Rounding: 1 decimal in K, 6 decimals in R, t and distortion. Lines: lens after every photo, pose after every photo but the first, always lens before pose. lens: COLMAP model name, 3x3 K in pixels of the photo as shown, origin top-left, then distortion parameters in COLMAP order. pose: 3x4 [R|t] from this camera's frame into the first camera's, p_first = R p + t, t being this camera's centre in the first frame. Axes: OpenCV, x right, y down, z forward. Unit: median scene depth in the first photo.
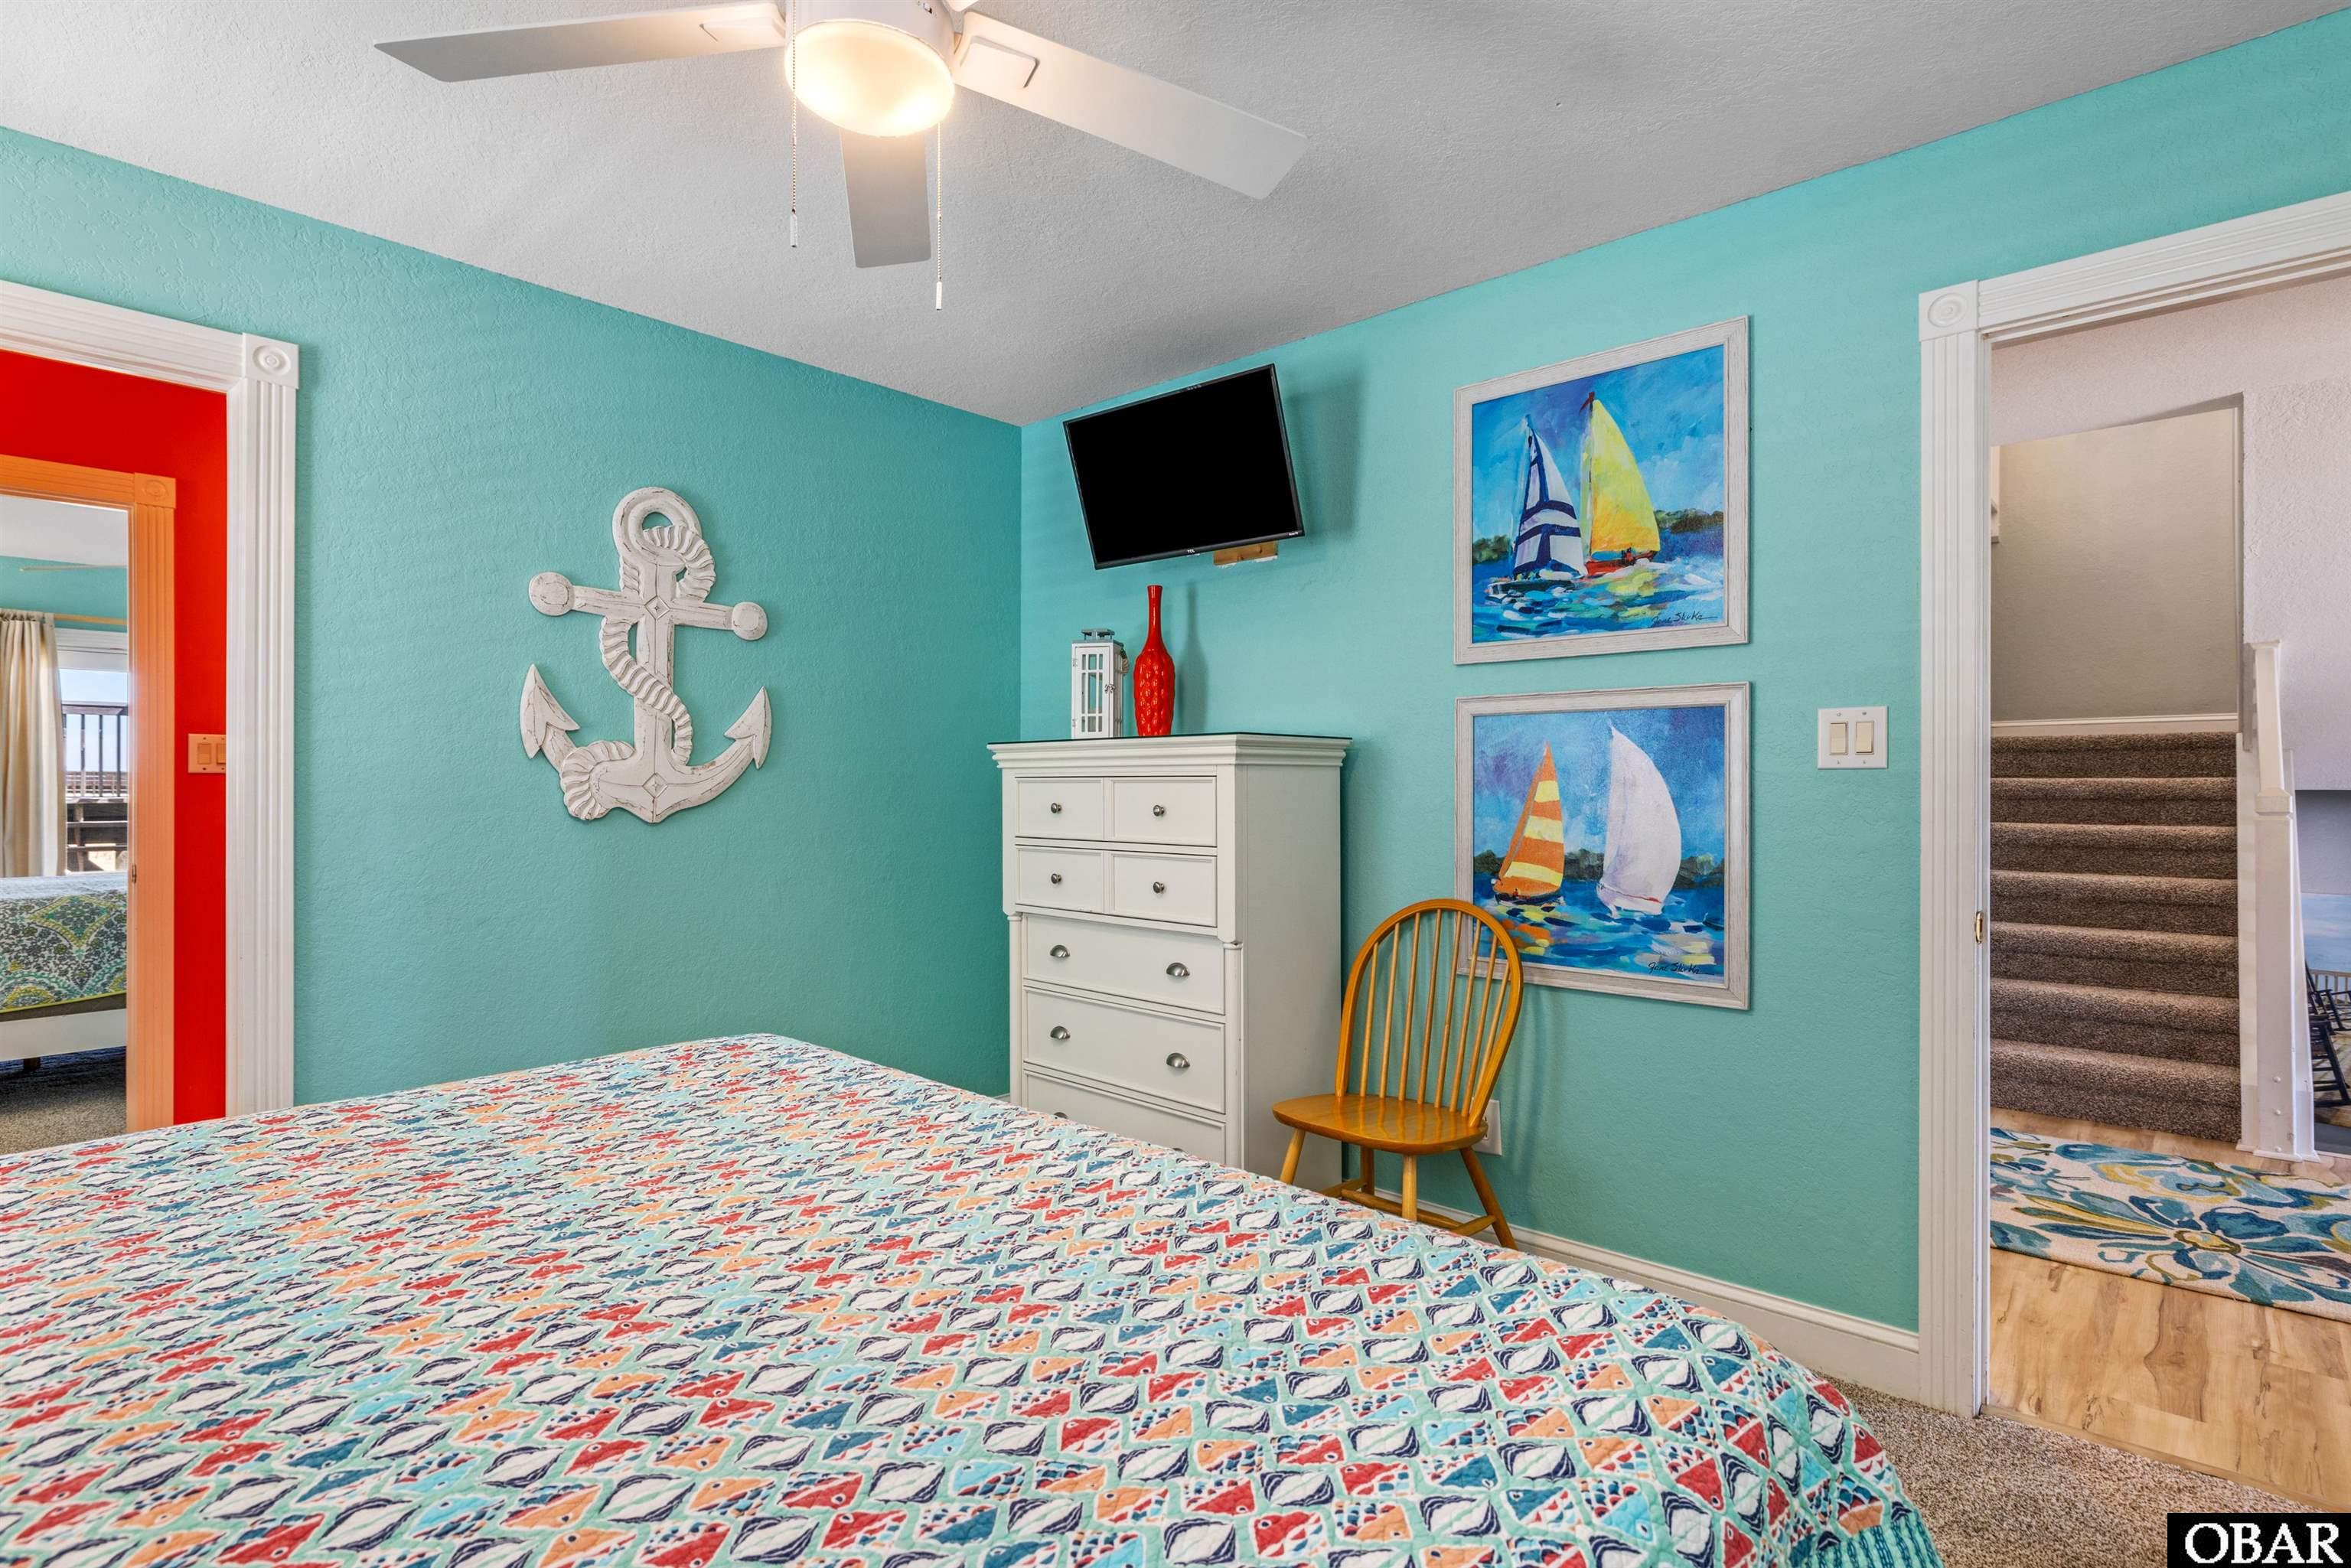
lens RADIAL K [[1199.1, 0, 1175.5], [0, 1199.1, 784.0], [0, 0, 1]] dist [-0.002625, -0.000348]
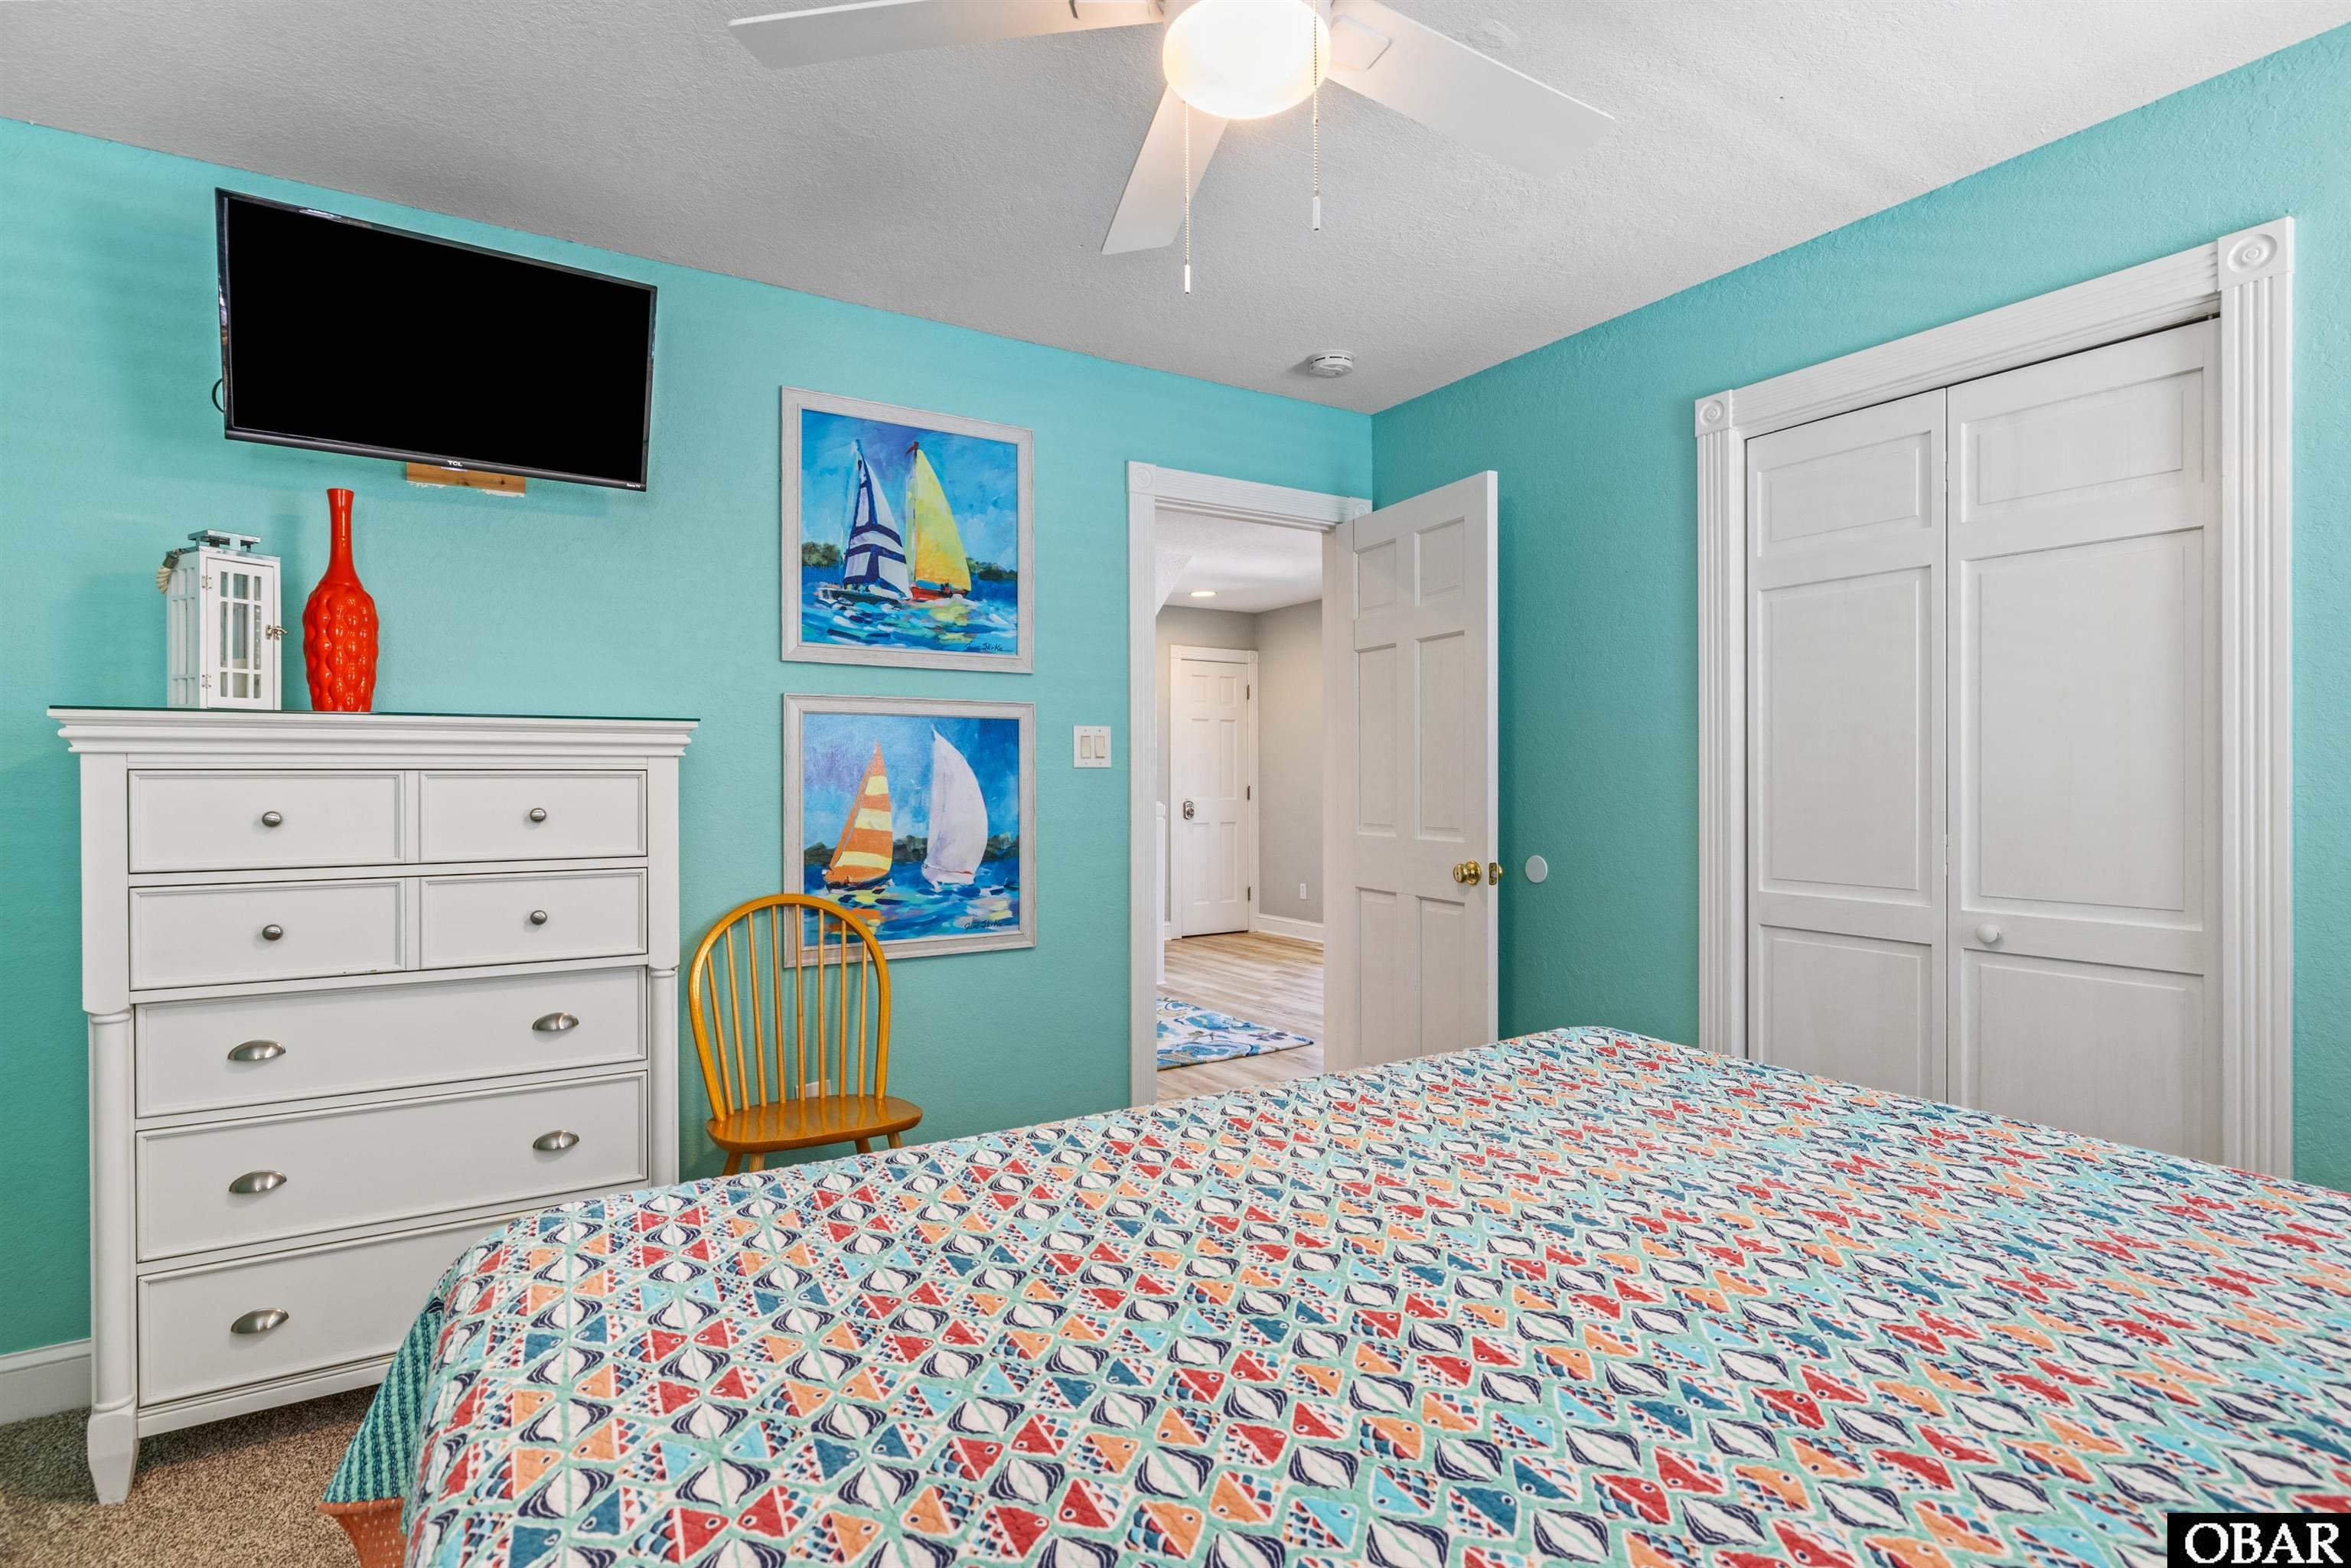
lens RADIAL K [[1083.4, 0, 1175.4], [0, 1083.4, 777.0], [0, 0, 1]] dist [-0.002334, -0.000145]
pose [[0.283985, -0.001014, 0.958828, -0.592183], [0.001141, 0.999999, 0.000720, -0.002354], [-0.958828, 0.000889, 0.283986, 0.464434]]
